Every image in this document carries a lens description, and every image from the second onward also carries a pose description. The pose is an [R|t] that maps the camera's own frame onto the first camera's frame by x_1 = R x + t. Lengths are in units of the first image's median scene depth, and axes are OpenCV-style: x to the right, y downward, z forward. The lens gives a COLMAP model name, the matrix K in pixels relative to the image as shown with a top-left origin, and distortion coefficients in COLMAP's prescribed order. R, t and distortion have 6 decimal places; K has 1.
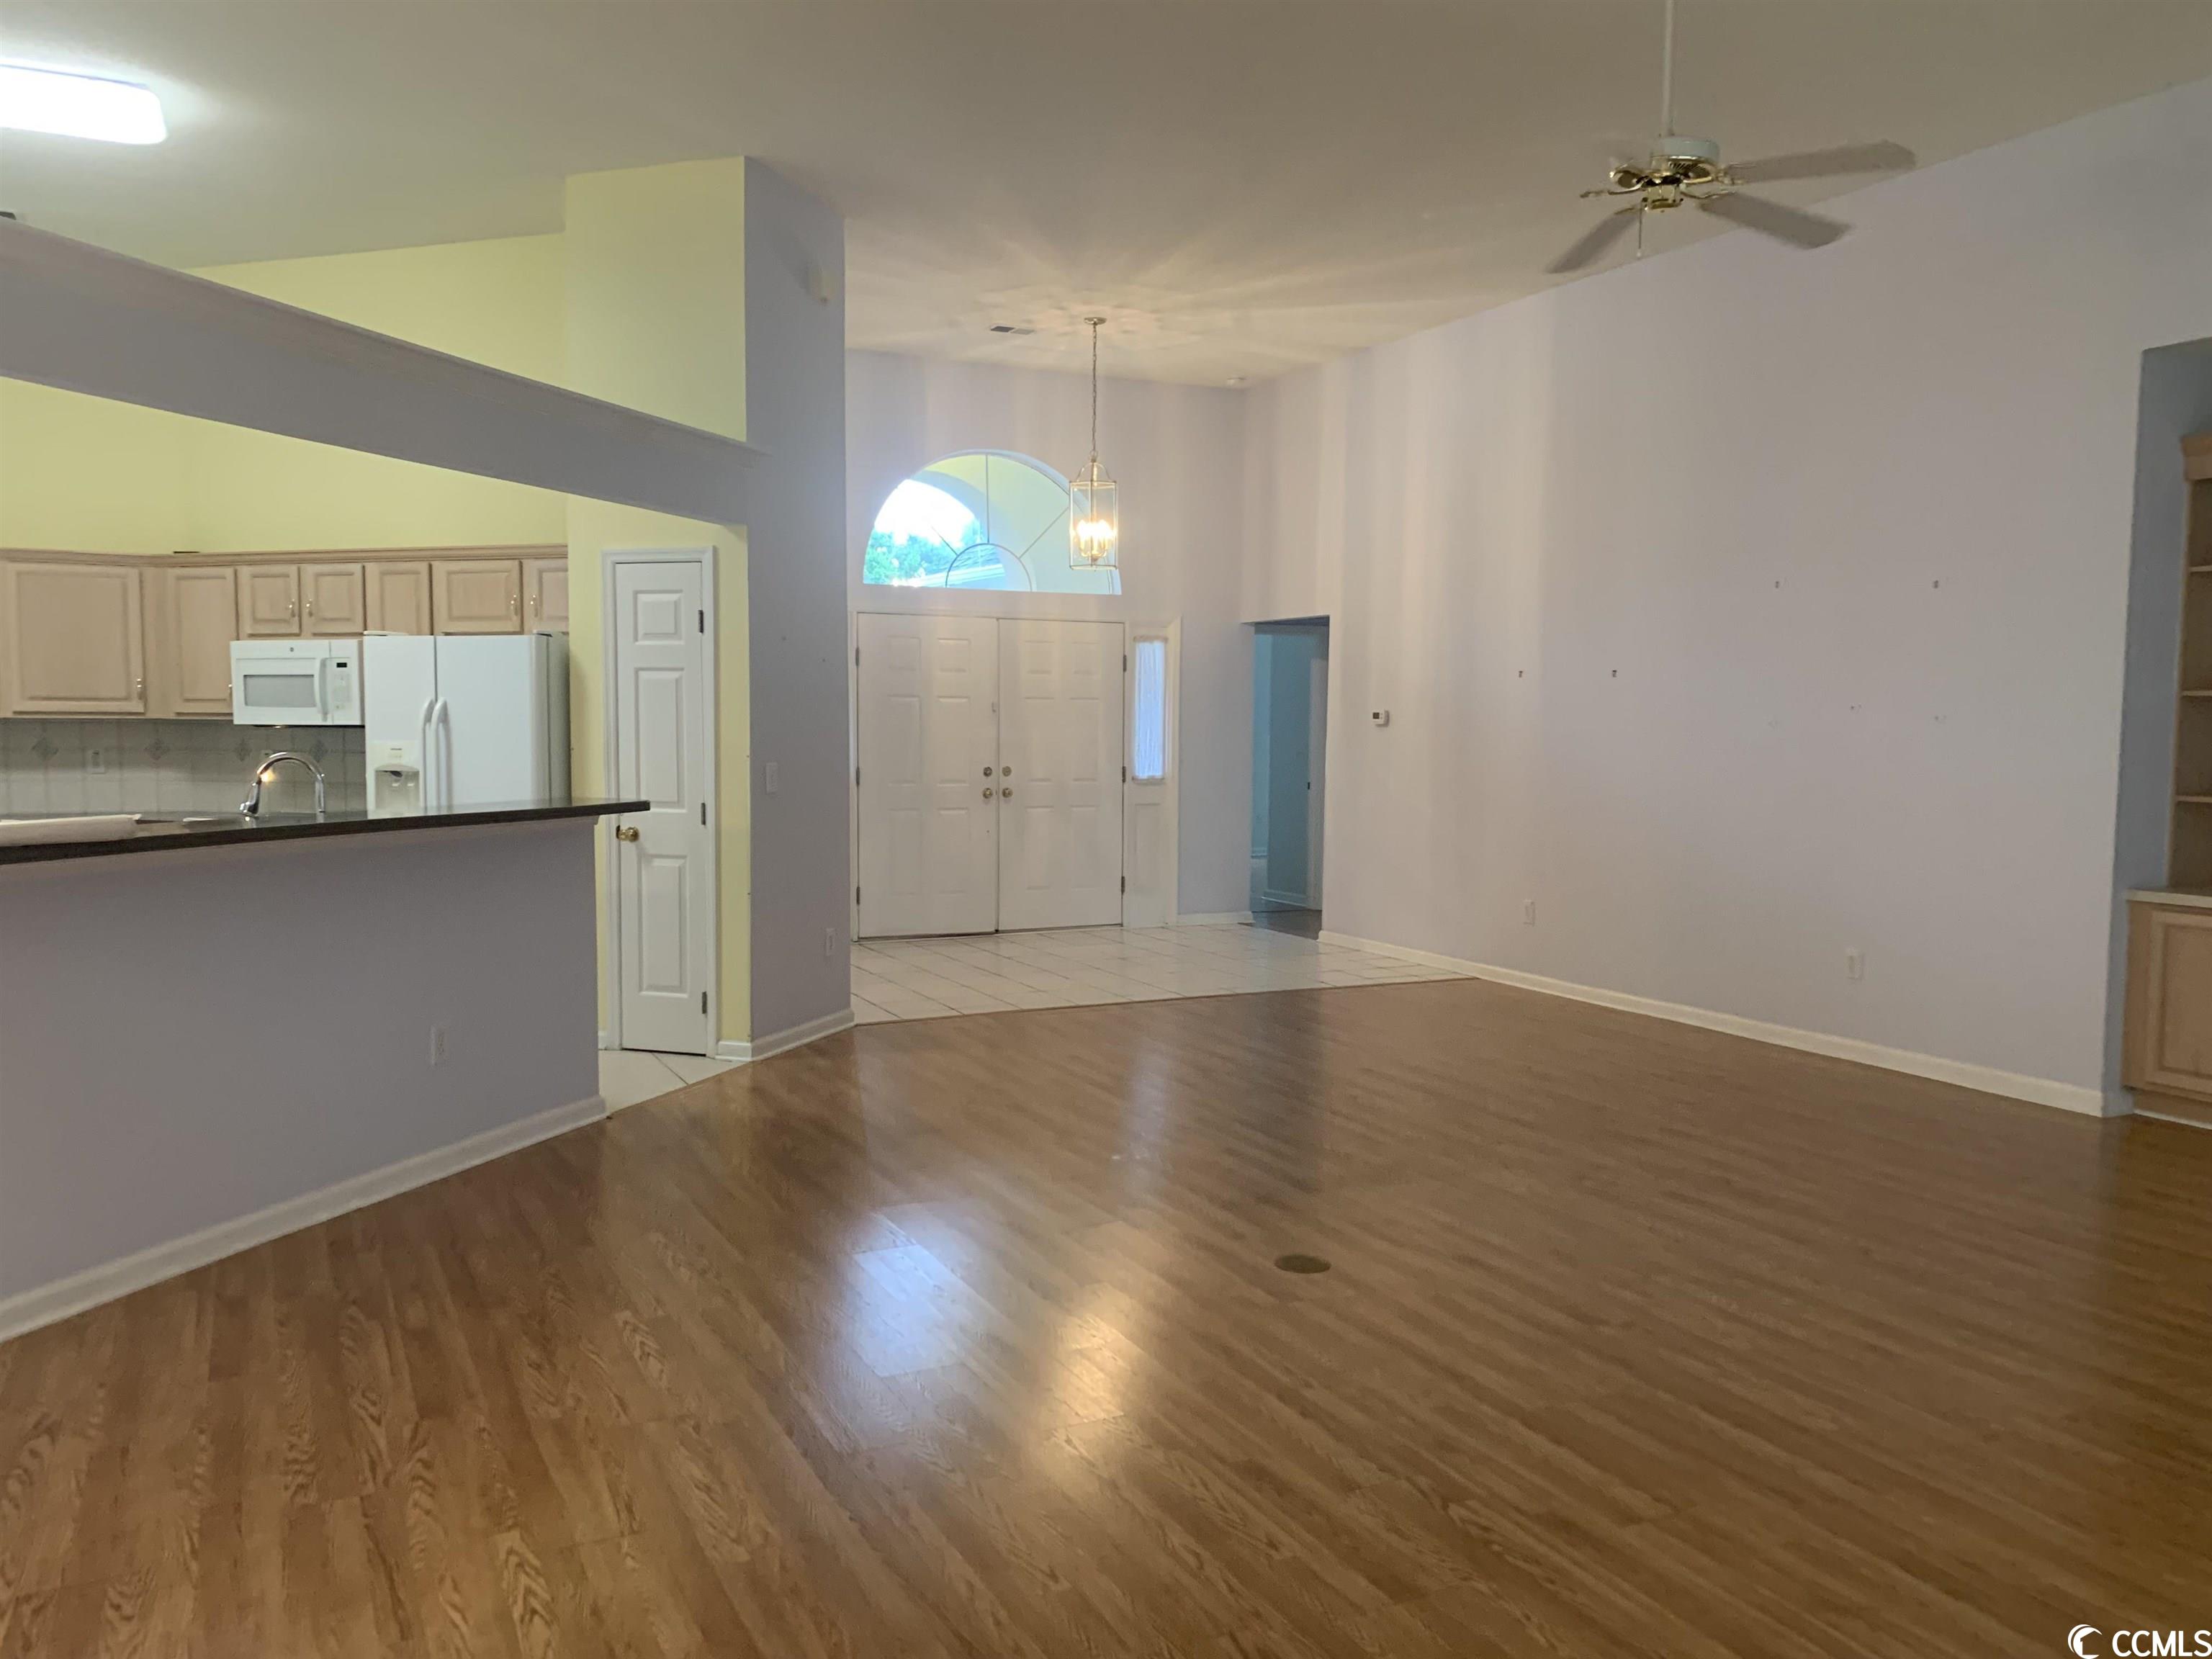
lens RADIAL K [[1718.4, 0, 1106.5], [0, 1718.4, 851.2], [0, 0, 1]] dist [0.052735, -0.112485]
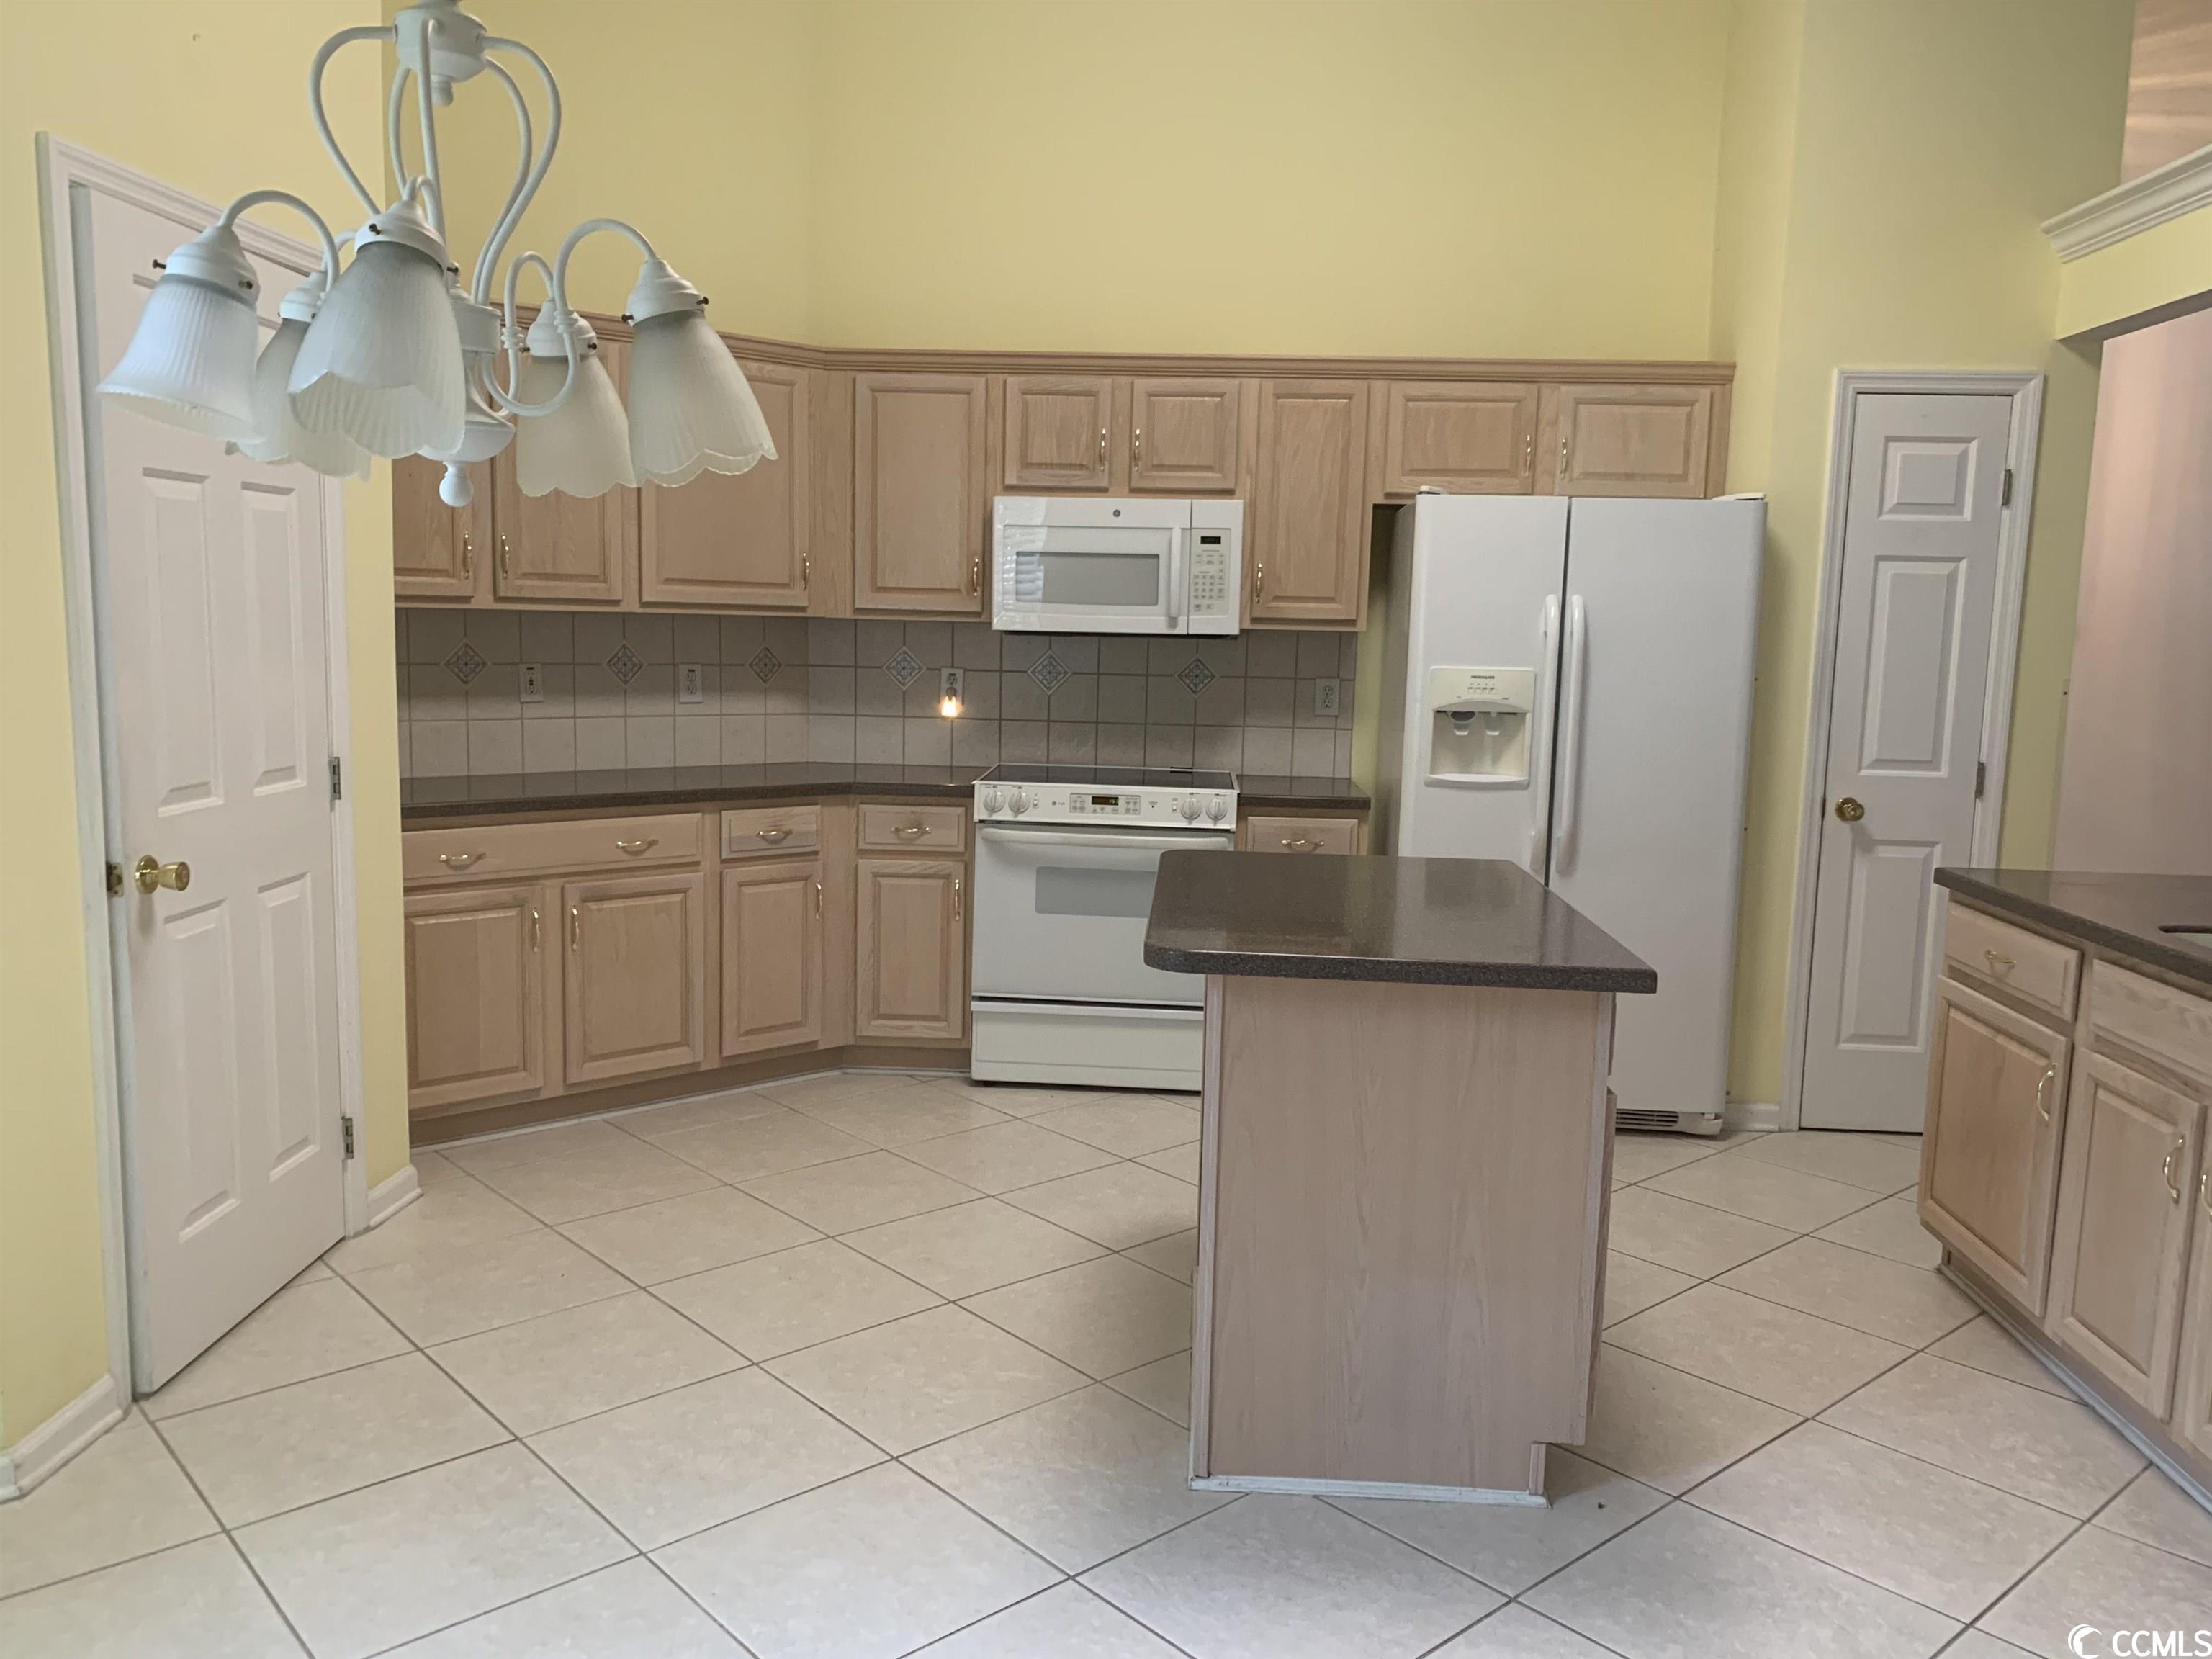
lens RADIAL K [[1718.4, 0, 1106.5], [0, 1718.4, 851.2], [0, 0, 1]] dist [0.052735, -0.112485]
pose [[0.966513, -0.020157, 0.255825, -0.638081], [0.003428, 0.997836, 0.065670, -0.034288], [-0.256595, -0.062594, 0.964490, 0.382929]]
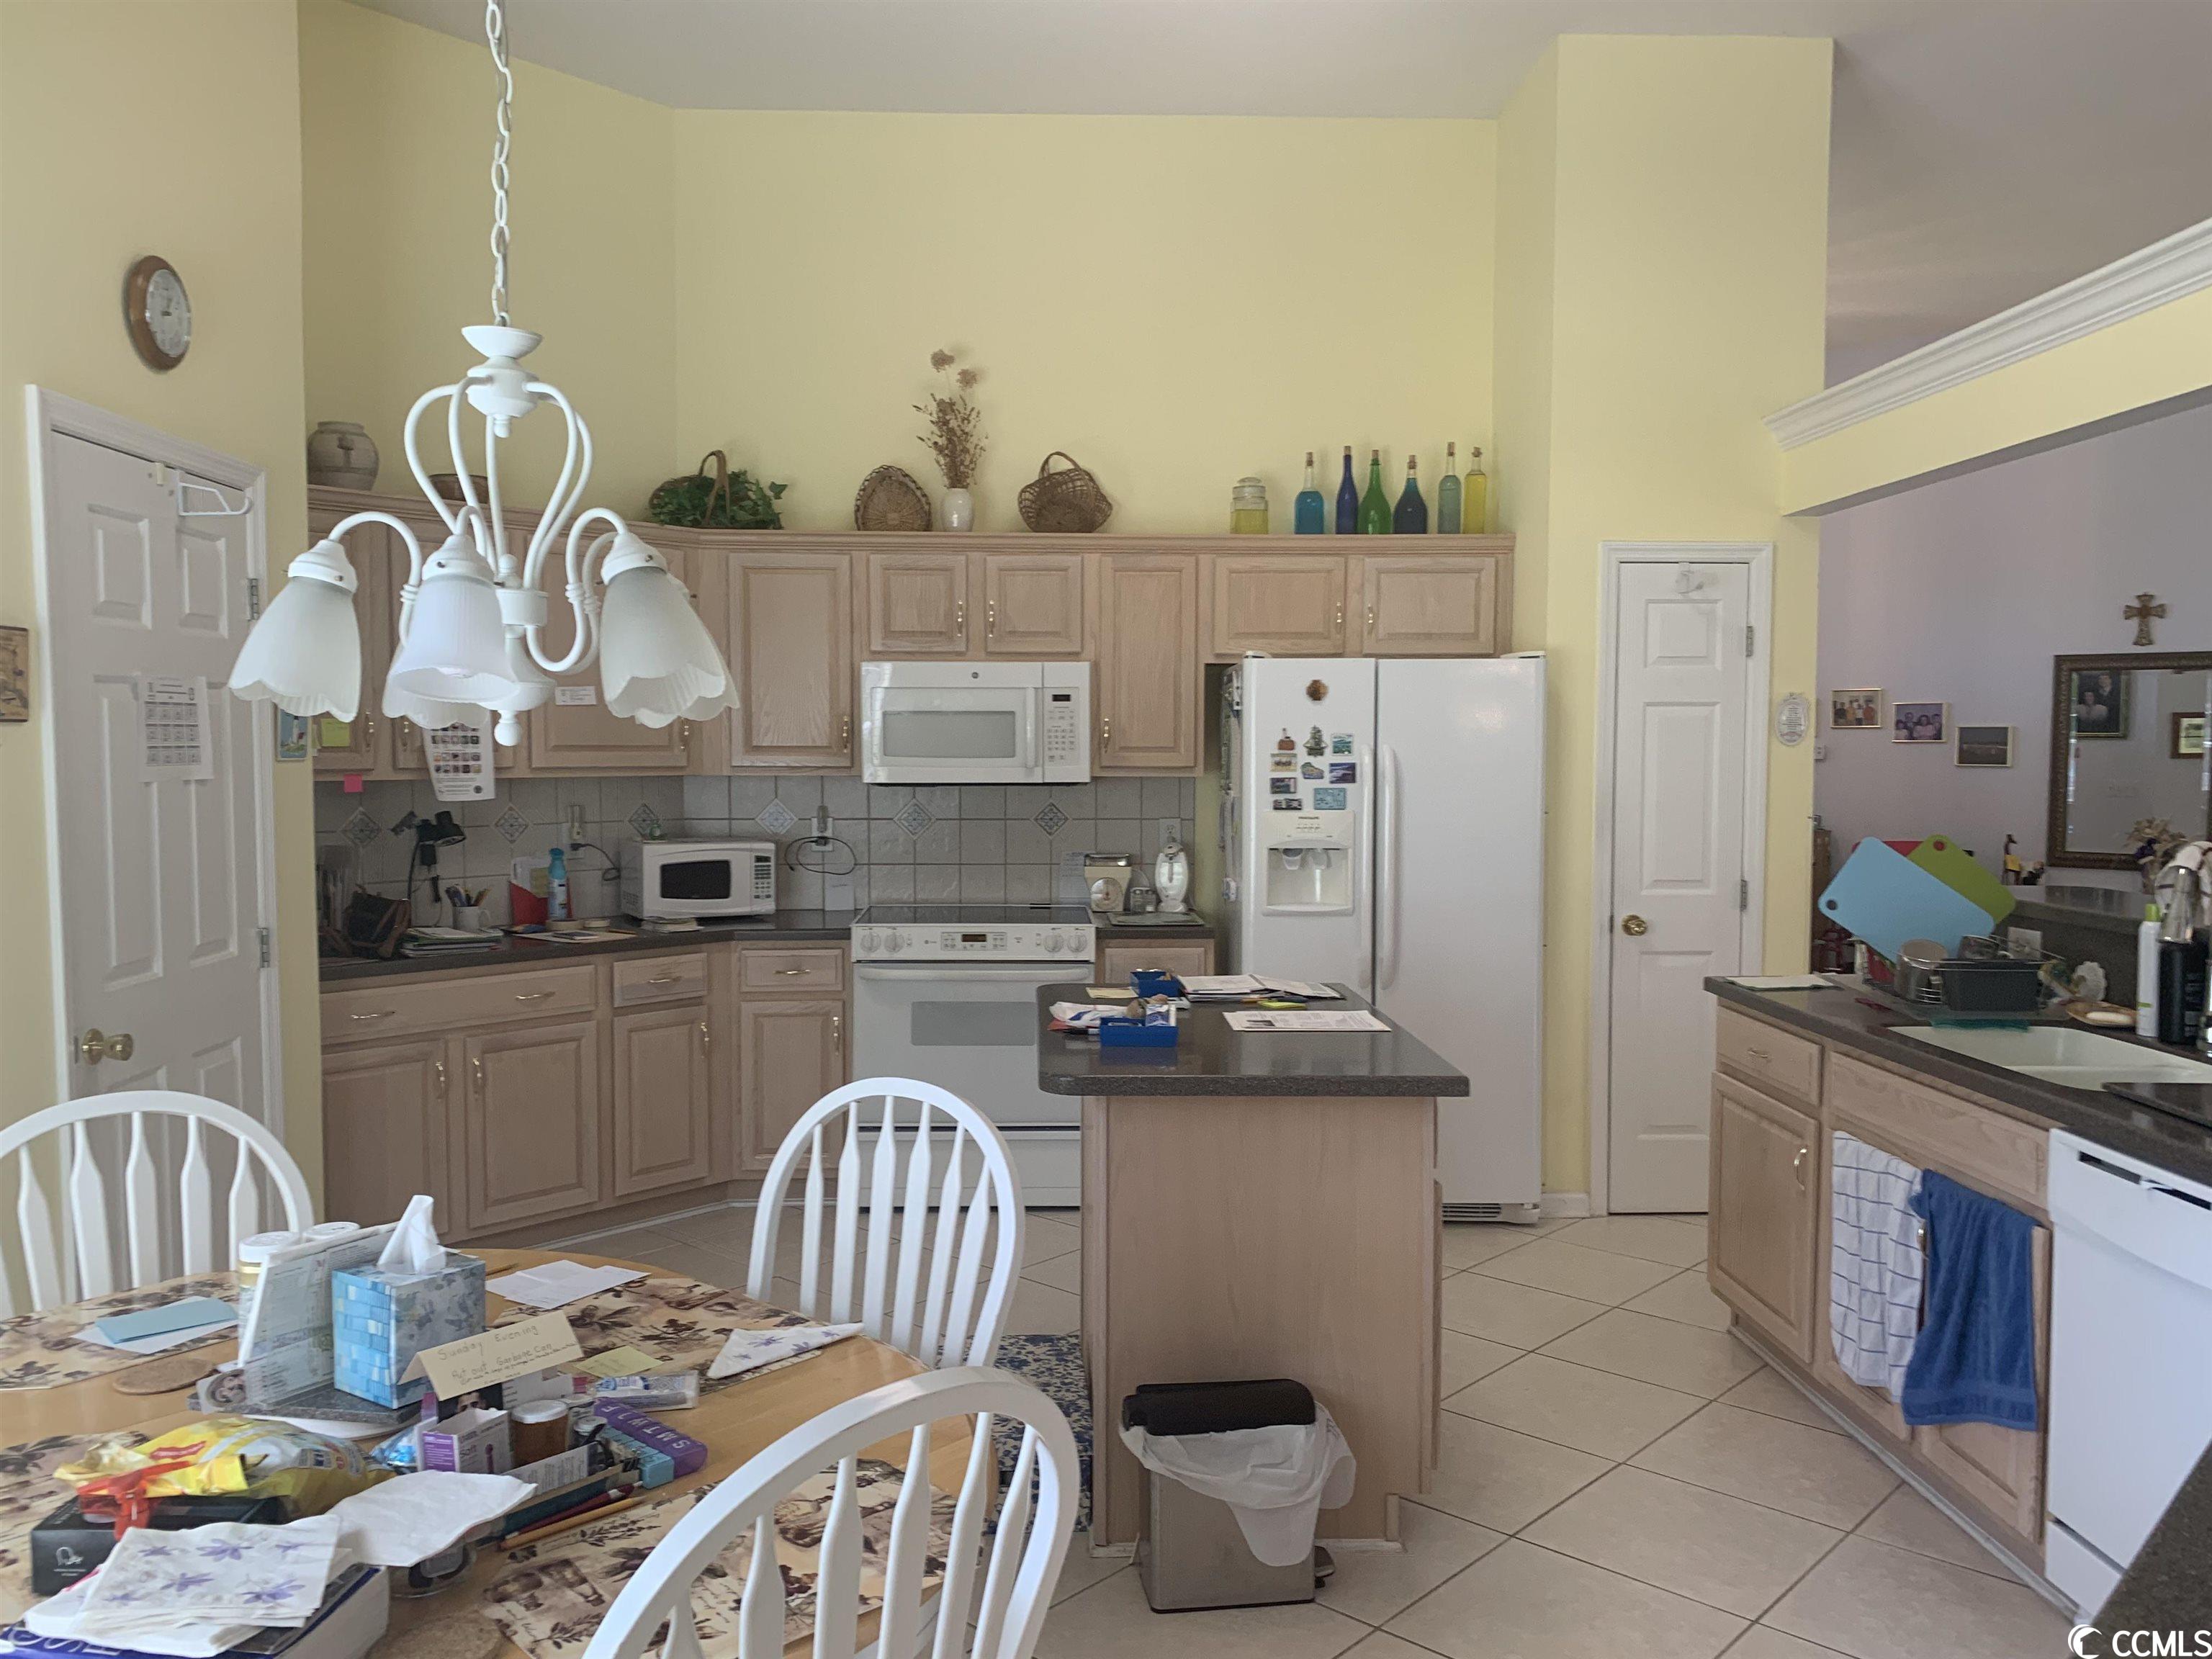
lens RADIAL K [[1711.1, 0, 1104.2], [0, 1711.1, 841.8], [0, 0, 1]] dist [0.062041, -0.088265]
pose [[0.936569, -0.027091, 0.349434, -0.663460], [0.032360, 0.999433, -0.009249, -0.041504], [-0.348985, 0.019970, 0.936915, 0.337743]]
